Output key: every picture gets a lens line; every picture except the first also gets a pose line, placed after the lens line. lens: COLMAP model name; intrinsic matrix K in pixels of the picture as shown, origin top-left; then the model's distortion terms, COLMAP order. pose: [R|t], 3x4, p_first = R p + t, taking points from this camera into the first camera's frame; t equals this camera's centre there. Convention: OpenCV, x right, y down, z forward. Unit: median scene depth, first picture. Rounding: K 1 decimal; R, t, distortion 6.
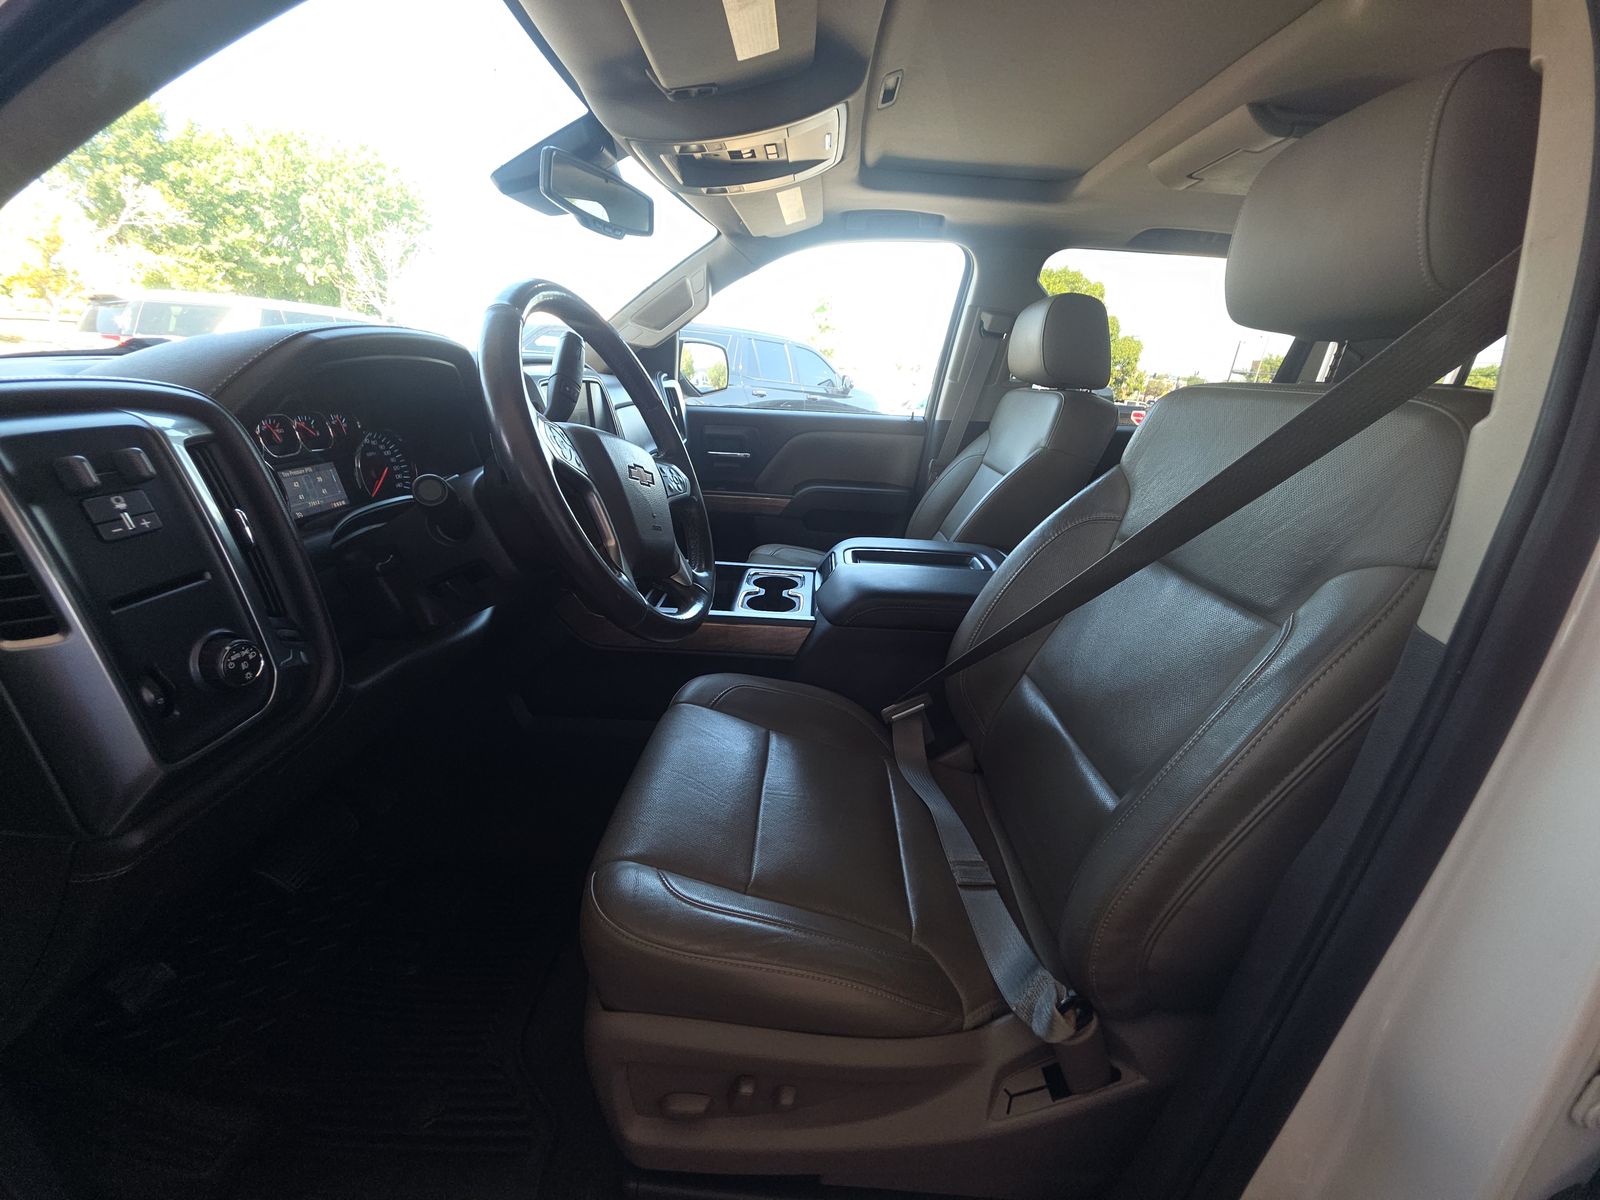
lens RADIAL K [[639.6, 0, 806.6], [0, 639.6, 595.7], [0, 0, 1]] dist [0.017488, -0.011210]
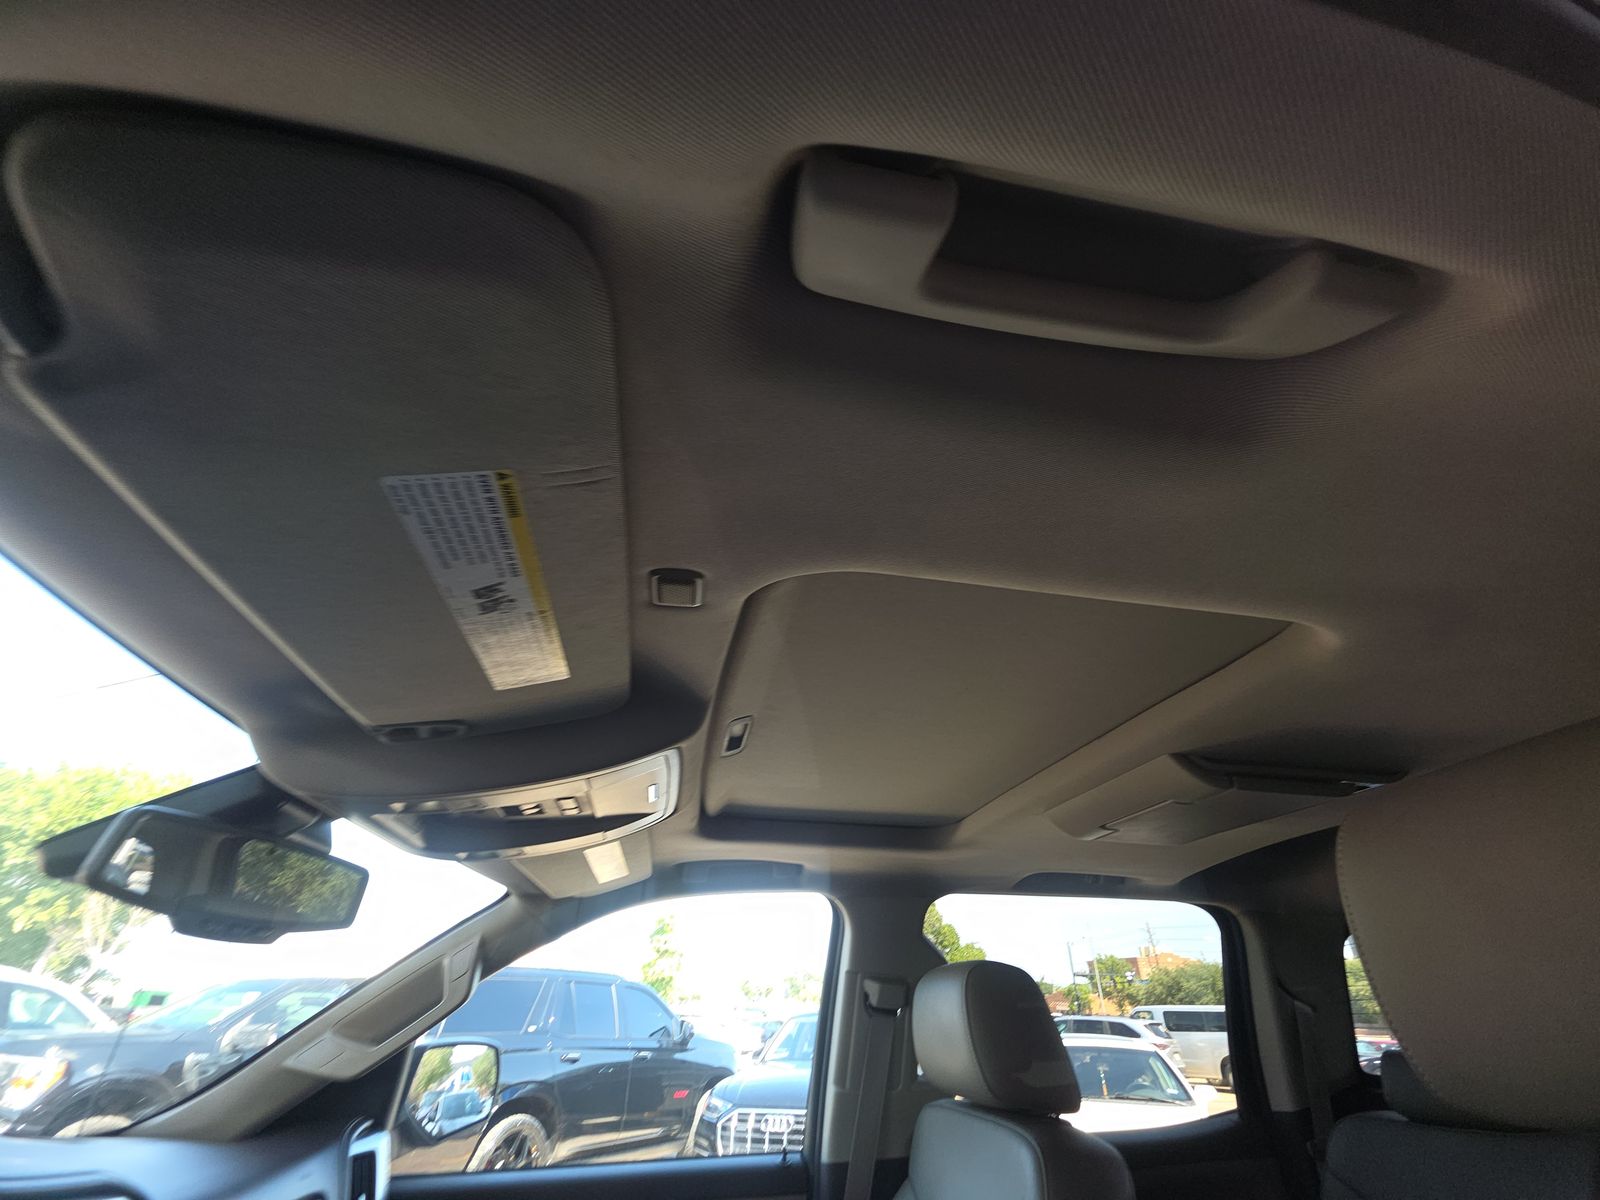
lens RADIAL K [[639.6, 0, 806.6], [0, 639.6, 595.7], [0, 0, 1]] dist [0.017488, -0.011210]
pose [[0.975056, 0.060346, 0.213597, 0.022647], [0.128886, 0.629529, -0.766213, -0.181973], [-0.180703, 0.774630, 0.606048, 0.242011]]
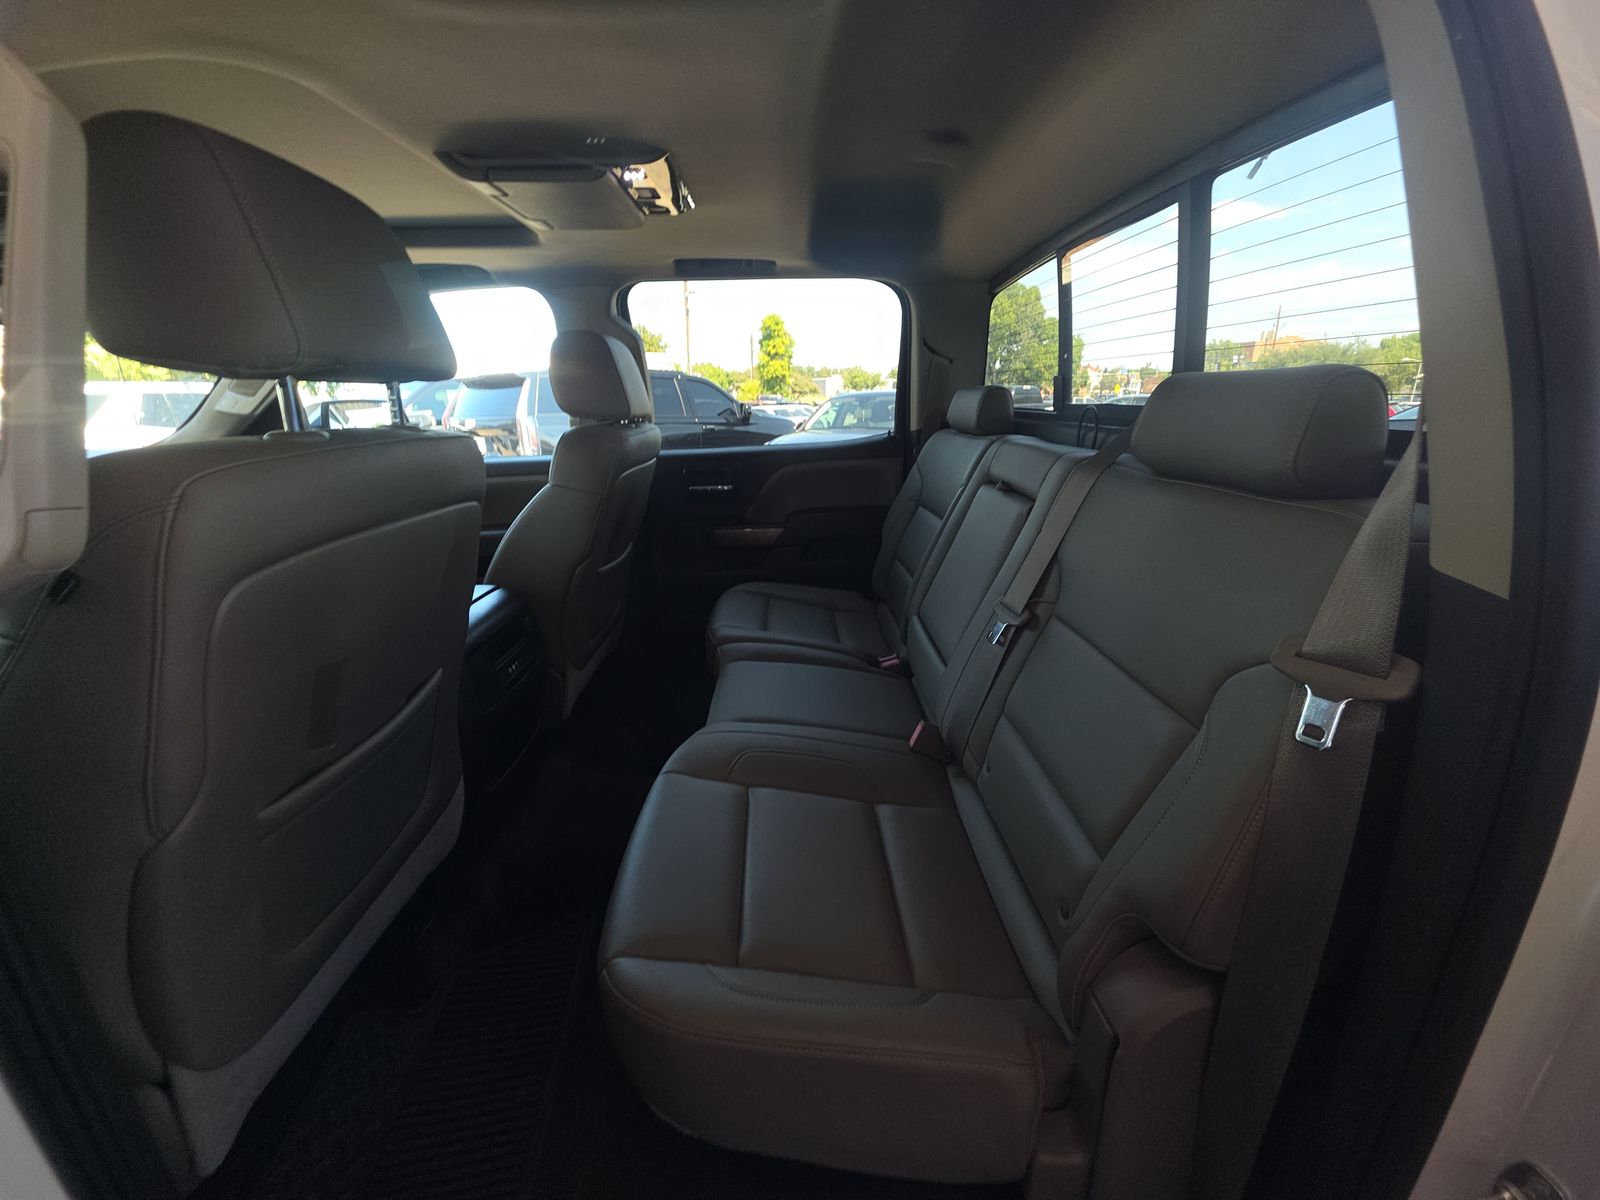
lens RADIAL K [[639.6, 0, 806.6], [0, 639.6, 595.7], [0, 0, 1]] dist [0.017488, -0.011210]
pose [[0.995091, -0.097347, 0.017829, 0.671620], [0.097905, 0.994626, -0.033668, 0.010375], [-0.014455, 0.035248, 0.999274, 0.001749]]
